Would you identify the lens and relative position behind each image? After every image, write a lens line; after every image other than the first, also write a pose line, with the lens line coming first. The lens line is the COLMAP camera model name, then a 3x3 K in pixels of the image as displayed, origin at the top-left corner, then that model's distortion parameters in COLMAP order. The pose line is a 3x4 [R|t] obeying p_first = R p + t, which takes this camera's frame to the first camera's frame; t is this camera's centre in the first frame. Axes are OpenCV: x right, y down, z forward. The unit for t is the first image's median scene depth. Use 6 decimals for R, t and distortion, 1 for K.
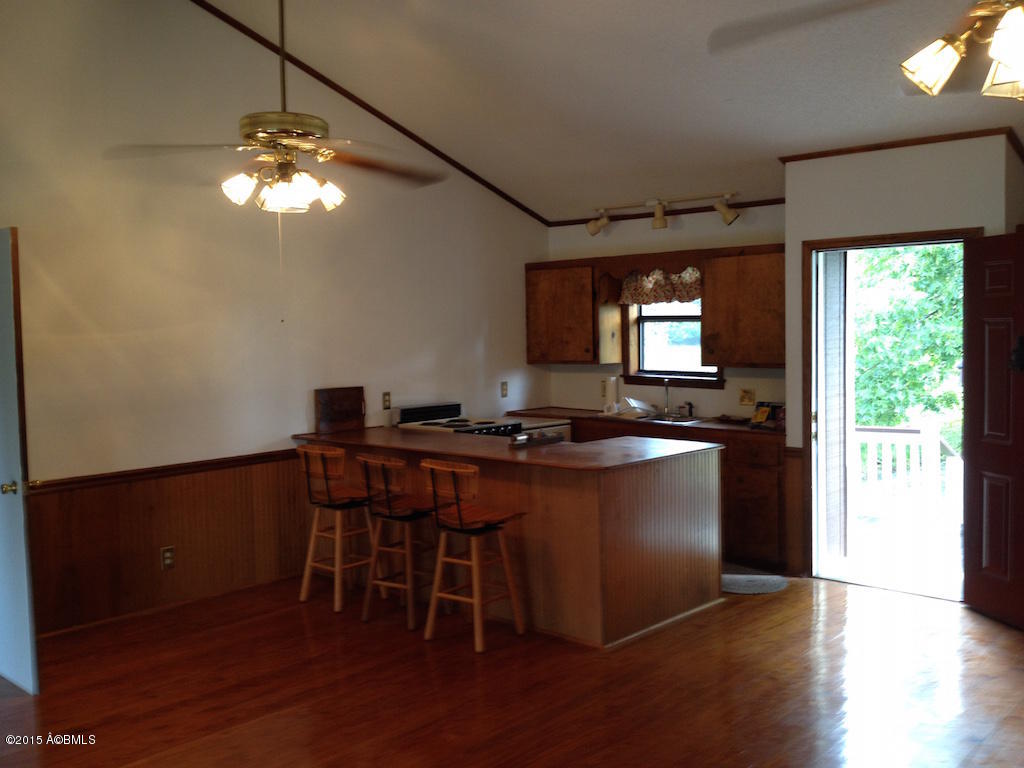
lens RADIAL K [[977.1, 0, 512.0], [0, 977.1, 384.0], [0, 0, 1]] dist [0.178200, -0.430754]
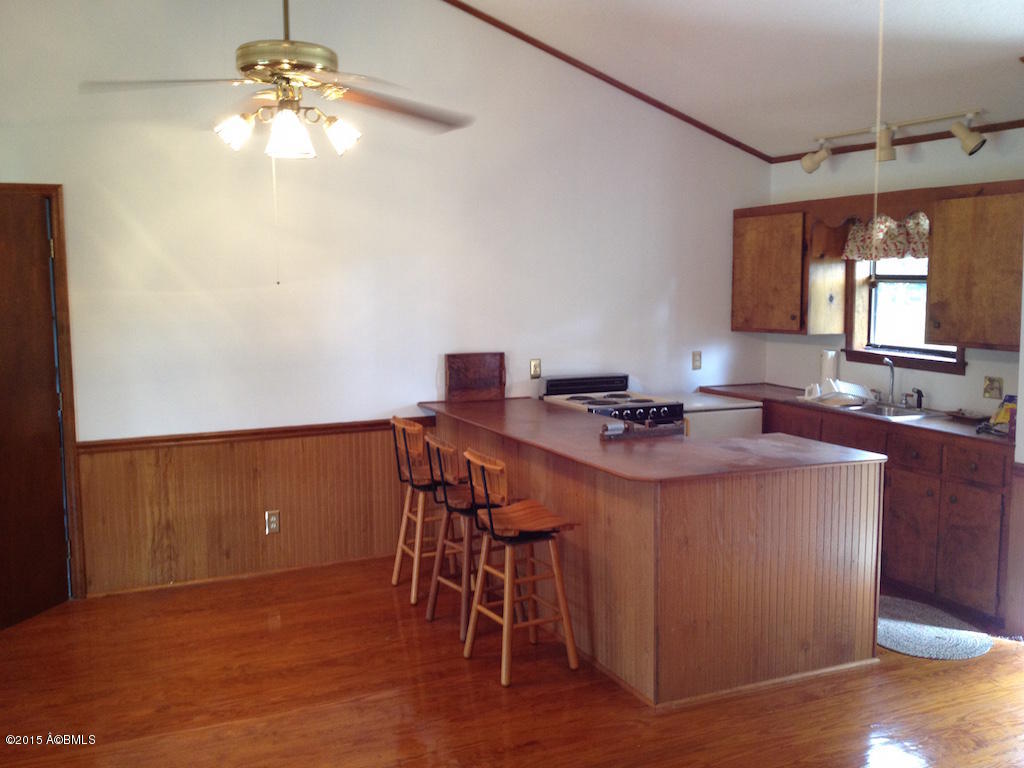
lens RADIAL K [[977.1, 0, 512.0], [0, 977.1, 384.0], [0, 0, 1]] dist [0.178200, -0.430754]
pose [[0.920319, 0.055144, -0.387261, 0.192577], [-0.034767, 0.997627, 0.059434, -0.021094], [0.389620, -0.041234, 0.920052, 0.167970]]
